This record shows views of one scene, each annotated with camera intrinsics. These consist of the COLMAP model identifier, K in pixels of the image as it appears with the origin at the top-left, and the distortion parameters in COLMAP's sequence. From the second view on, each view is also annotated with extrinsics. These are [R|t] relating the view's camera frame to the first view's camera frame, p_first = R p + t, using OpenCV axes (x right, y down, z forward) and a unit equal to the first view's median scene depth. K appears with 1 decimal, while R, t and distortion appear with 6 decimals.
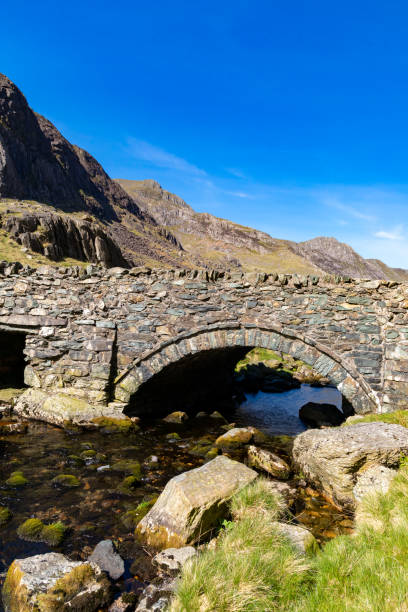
lens RADIAL K [[413.8, 0, 209.8], [0, 413.8, 306.3], [0, 0, 1]] dist [-0.000272, 0.000002]
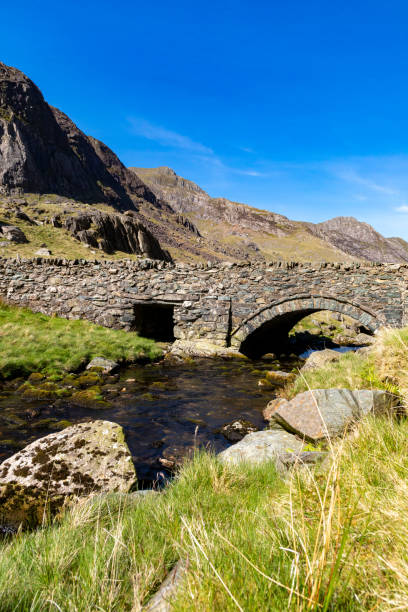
lens RADIAL K [[413.8, 0, 209.8], [0, 413.8, 306.3], [0, 0, 1]] dist [-0.000272, 0.000002]
pose [[0.998377, -0.033122, -0.046332, -0.233621], [0.034688, 0.998839, 0.033426, 0.019681], [0.045171, -0.034979, 0.998367, -0.583225]]
